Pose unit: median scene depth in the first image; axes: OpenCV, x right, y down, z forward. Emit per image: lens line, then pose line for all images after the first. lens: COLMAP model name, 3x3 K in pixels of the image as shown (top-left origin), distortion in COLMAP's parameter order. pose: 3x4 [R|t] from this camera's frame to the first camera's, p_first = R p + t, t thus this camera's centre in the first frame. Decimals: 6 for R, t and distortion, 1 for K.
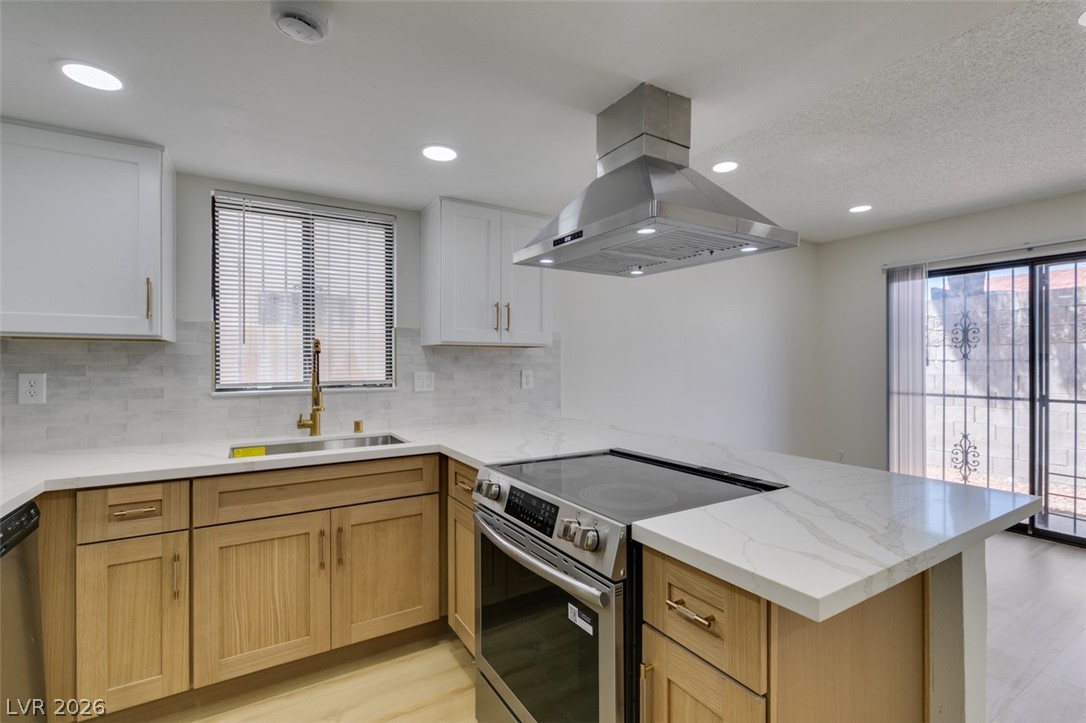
lens RADIAL K [[486.9, 0, 541.1], [0, 486.9, 363.9], [0, 0, 1]] dist [-0.004358, -0.001694]
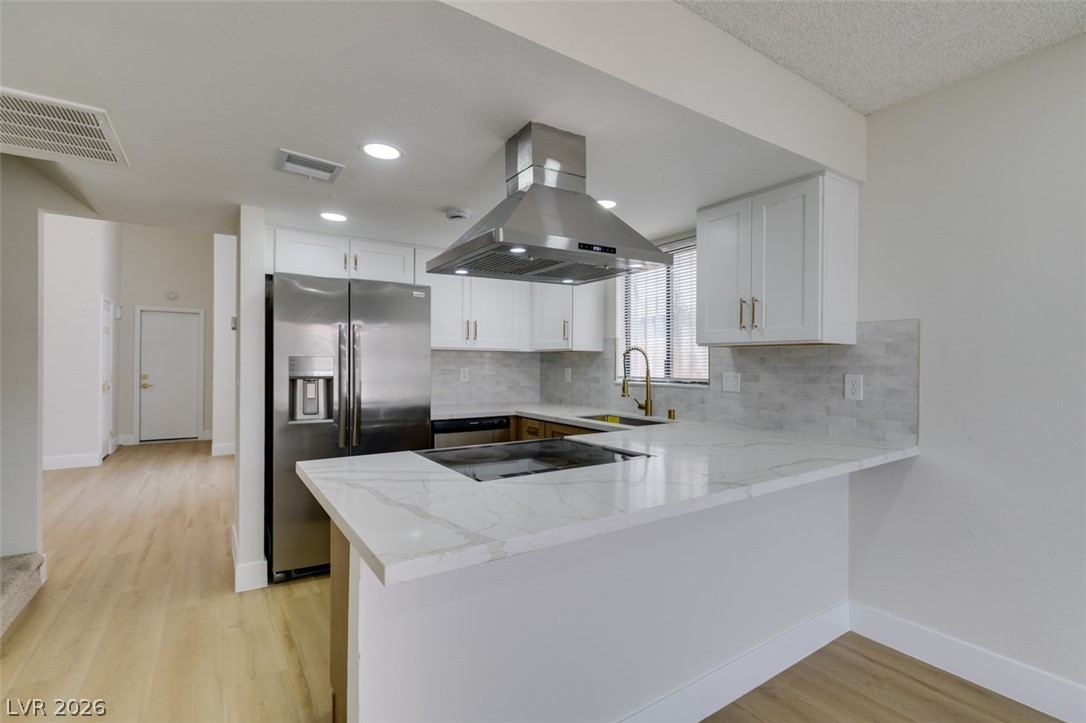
lens RADIAL K [[486.9, 0, 539.6], [0, 486.9, 363.4], [0, 0, 1]] dist [-0.004358, -0.001694]
pose [[0.049103, 0.002075, -0.998792, 0.981903], [-0.008290, 0.999964, 0.001670, -0.002222], [0.998759, 0.008198, 0.049118, 0.680670]]
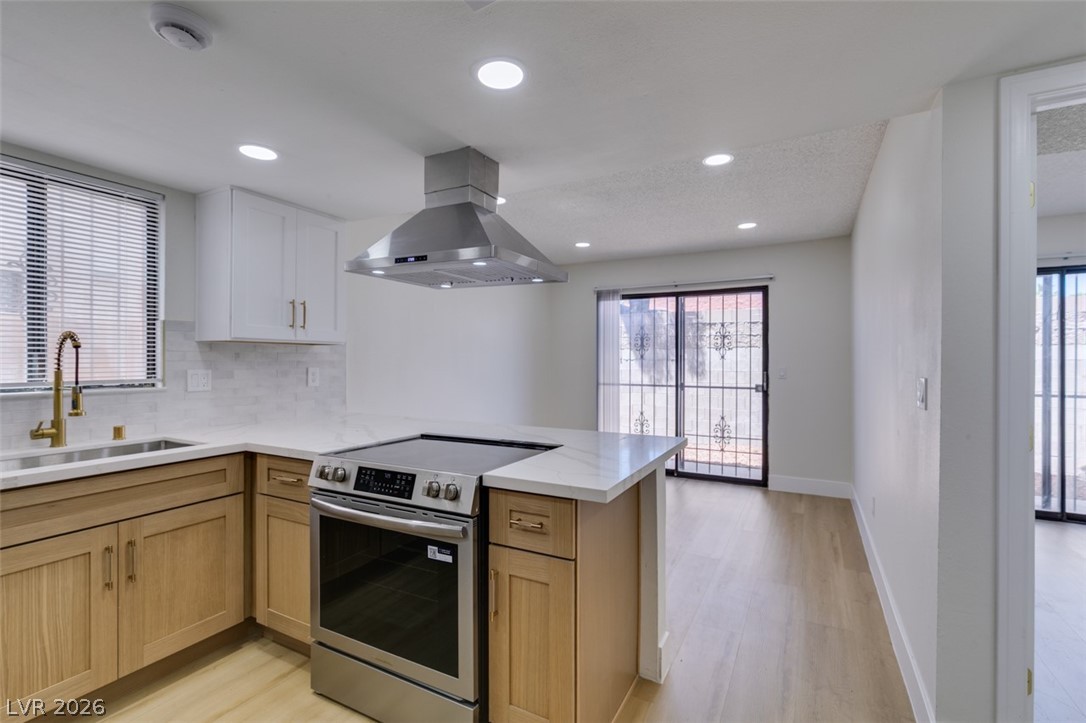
lens RADIAL K [[486.9, 0, 543.2], [0, 486.9, 362.0], [0, 0, 1]] dist [-0.004358, -0.001694]
pose [[0.860423, 0.002100, 0.509576, -0.187551], [-0.002444, 0.999997, 0.000006, 0.000198], [-0.509574, -0.001251, 0.860426, -0.149666]]
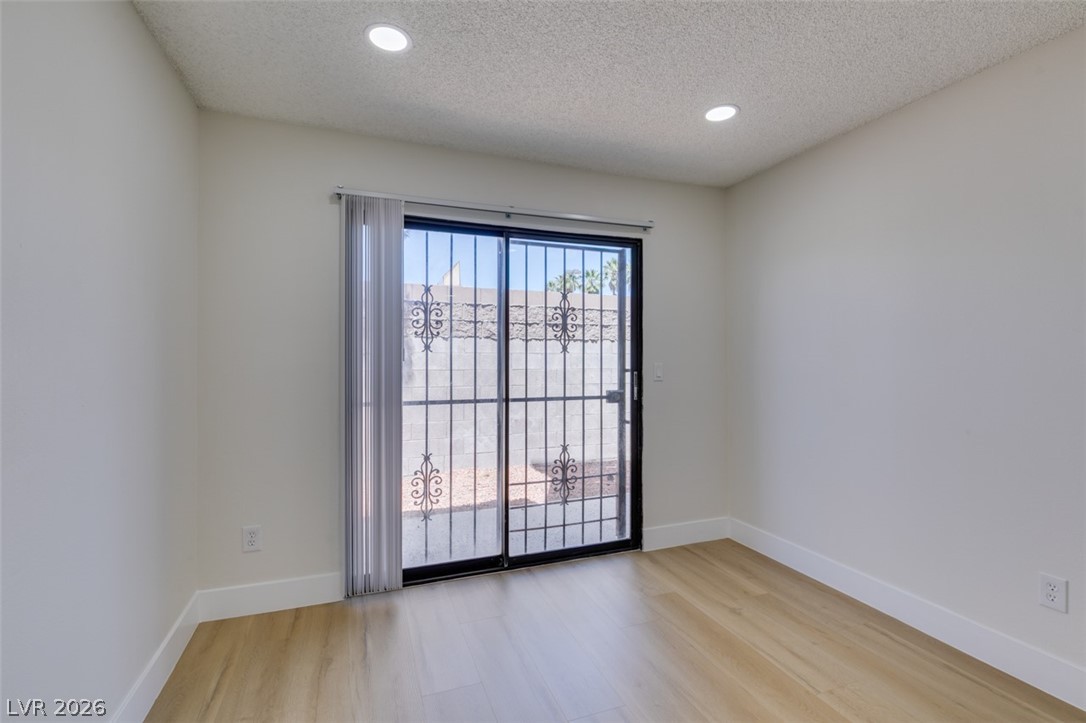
lens RADIAL K [[486.9, 0, 544.5], [0, 486.9, 360.5], [0, 0, 1]] dist [-0.004358, -0.001694]
pose [[0.166374, -0.005508, 0.986047, 0.346150], [0.001308, 0.999985, 0.005365, 0.001571], [-0.986062, 0.000398, 0.166378, 1.275746]]
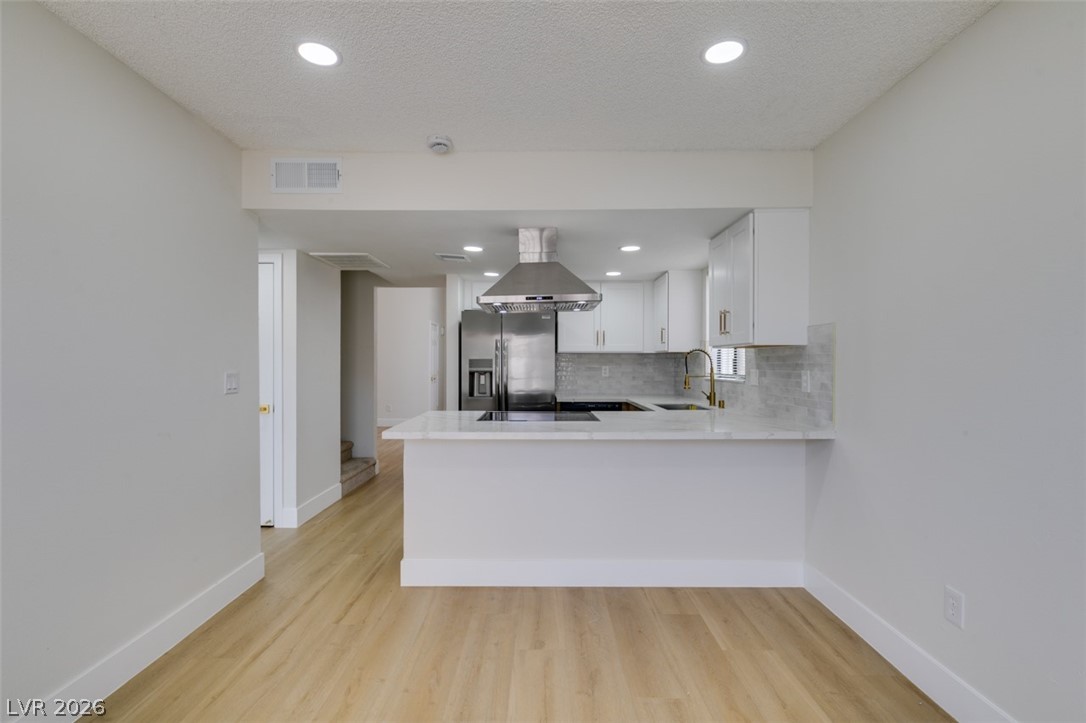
lens RADIAL K [[486.9, 0, 540.9], [0, 486.9, 363.5], [0, 0, 1]] dist [-0.004358, -0.001694]
pose [[-0.515728, 0.003876, -0.856744, 1.378424], [-0.001697, 0.999983, 0.005545, -0.005467], [0.856751, 0.004314, -0.515713, 1.477714]]
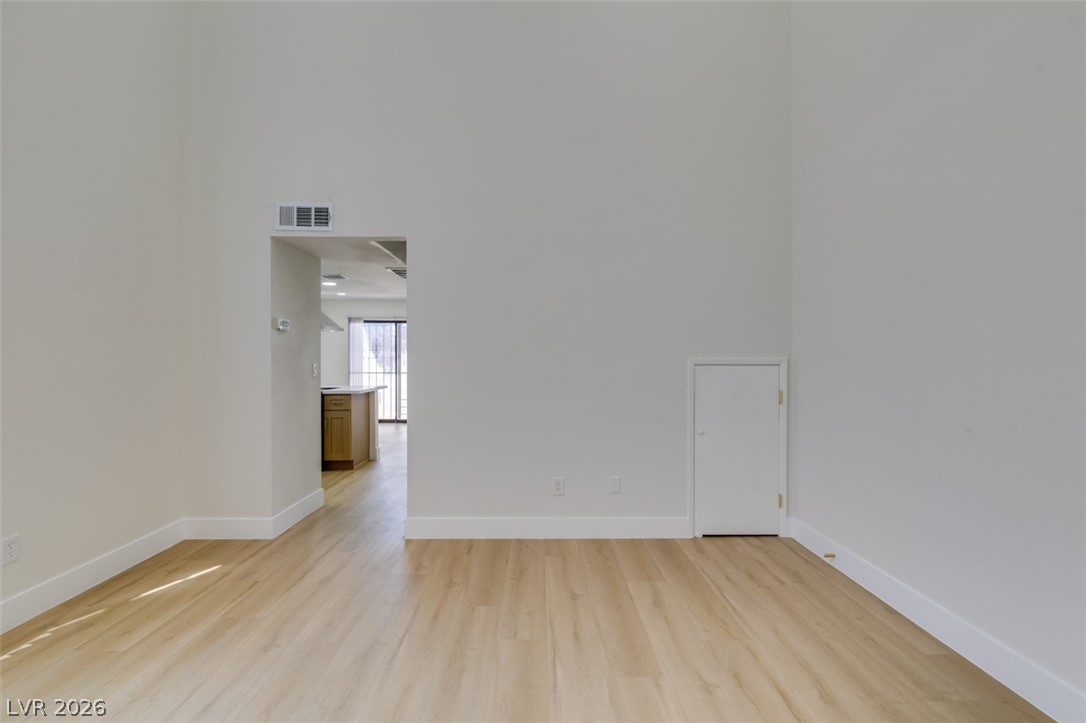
lens RADIAL K [[486.9, 0, 540.4], [0, 486.9, 361.8], [0, 0, 1]] dist [-0.004358, -0.001694]
pose [[0.505602, -0.002350, 0.862764, -1.502208], [-0.002244, 0.999989, 0.004039, 0.000659], [-0.862764, -0.003978, 0.505591, -1.738538]]
